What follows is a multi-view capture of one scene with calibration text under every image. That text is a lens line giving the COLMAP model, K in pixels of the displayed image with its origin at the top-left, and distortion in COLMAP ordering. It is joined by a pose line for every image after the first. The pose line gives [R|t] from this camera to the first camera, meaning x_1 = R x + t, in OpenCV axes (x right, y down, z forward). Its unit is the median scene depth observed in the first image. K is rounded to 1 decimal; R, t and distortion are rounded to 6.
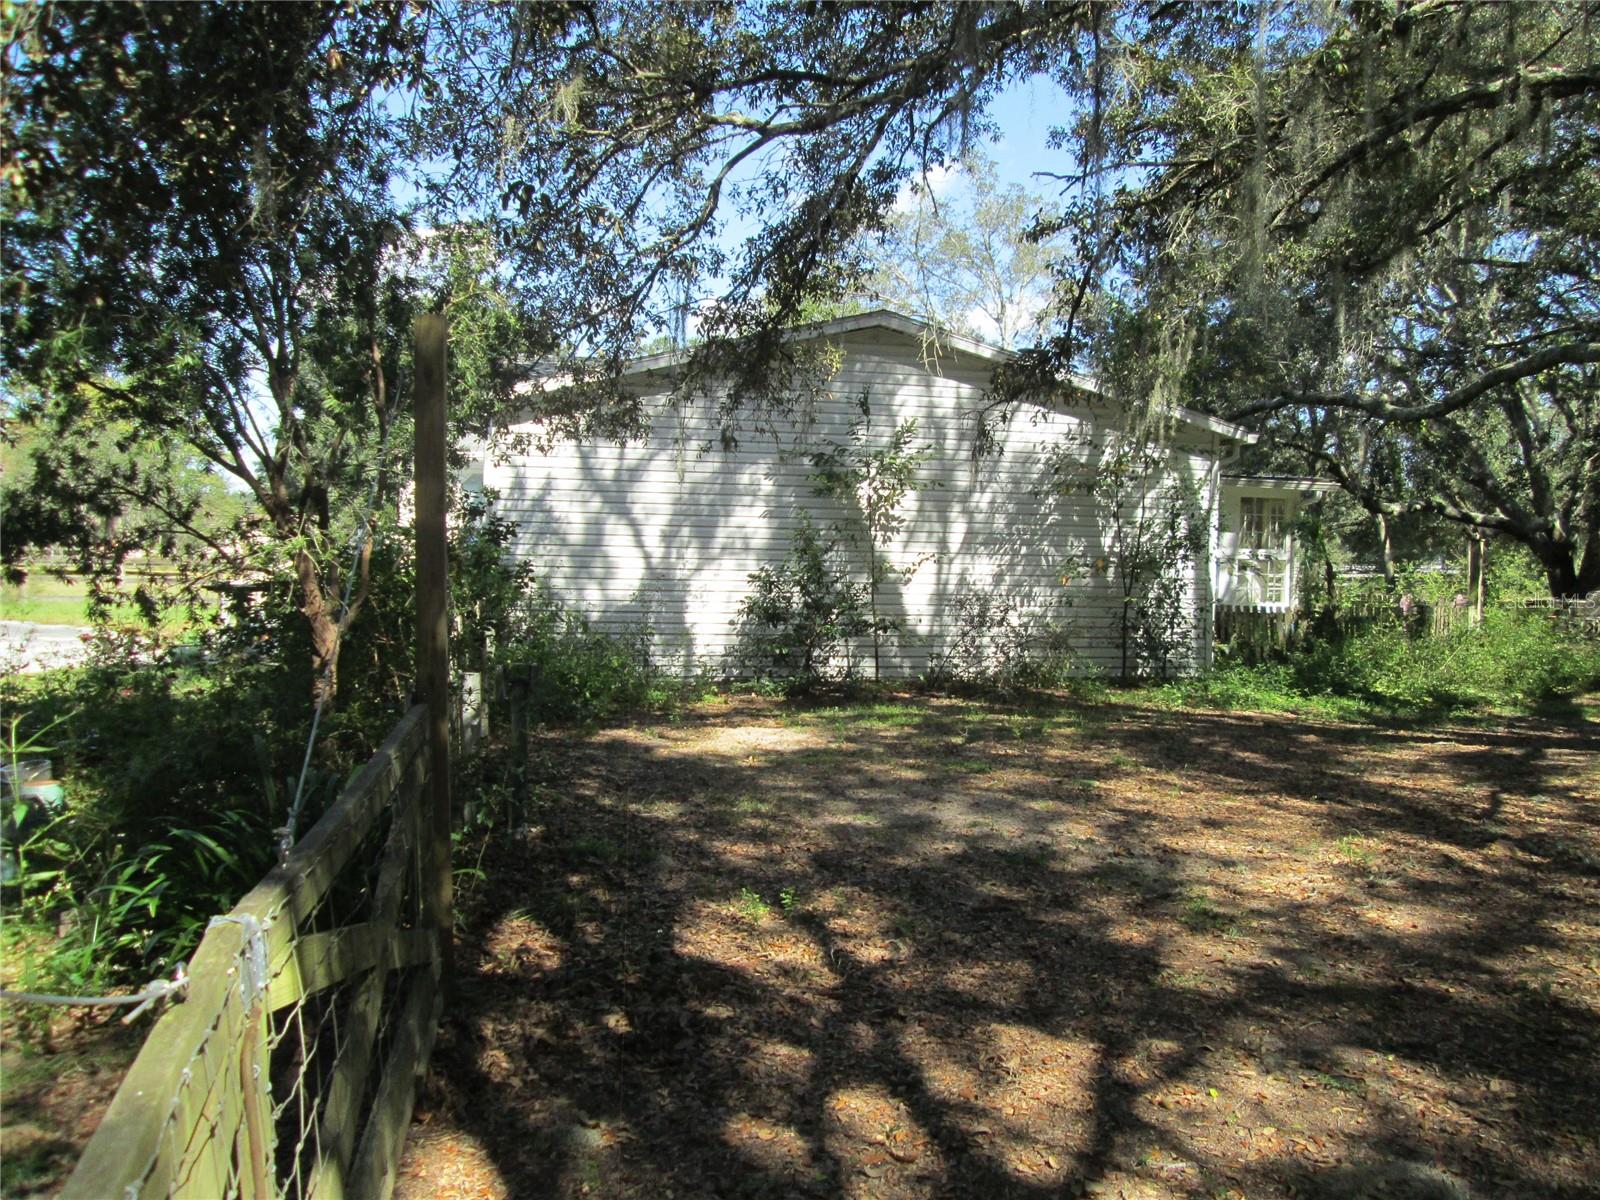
lens RADIAL K [[1306.6, 0, 800.0], [0, 1306.6, 600.0], [0, 0, 1]] dist [-0.070700, 0.024069]
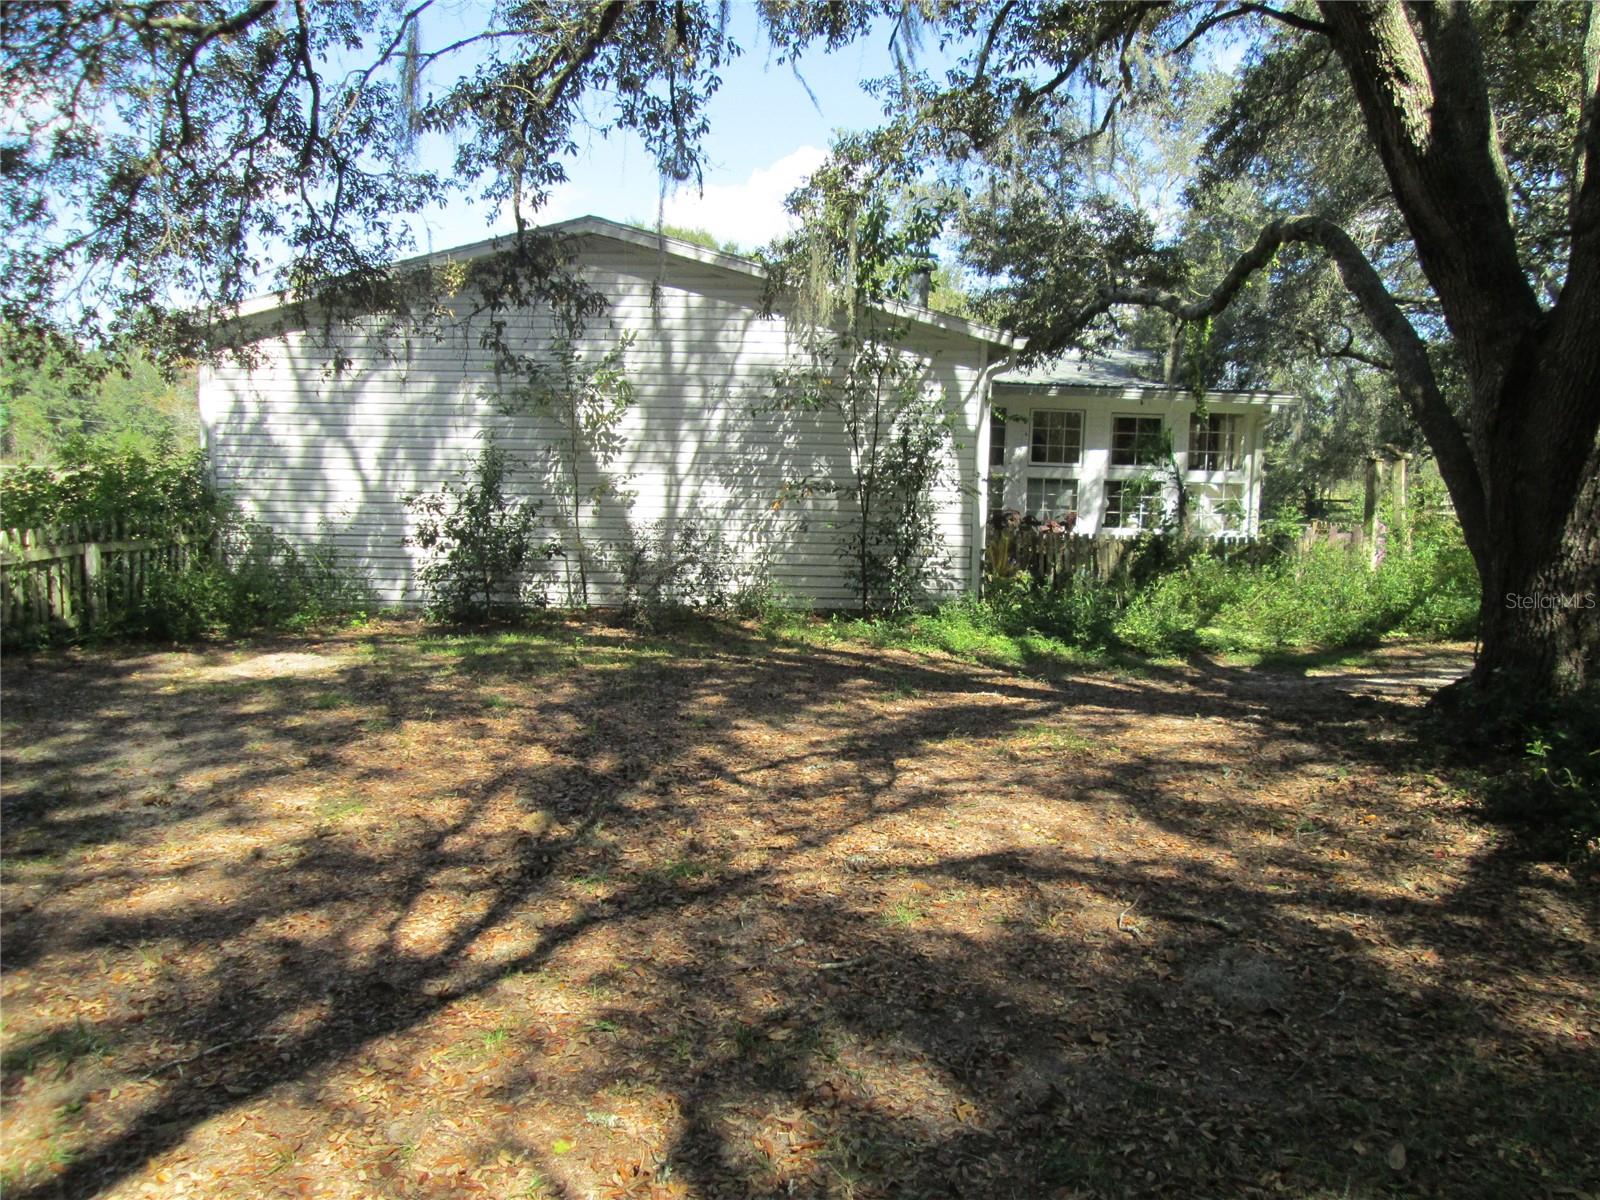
lens RADIAL K [[1306.6, 0, 800.0], [0, 1306.6, 600.0], [0, 0, 1]] dist [-0.070700, 0.024069]
pose [[0.982032, 0.014463, -0.188161, 0.383448], [-0.004974, 0.998696, 0.050807, 0.006389], [0.188651, -0.048958, 0.980823, 0.090793]]
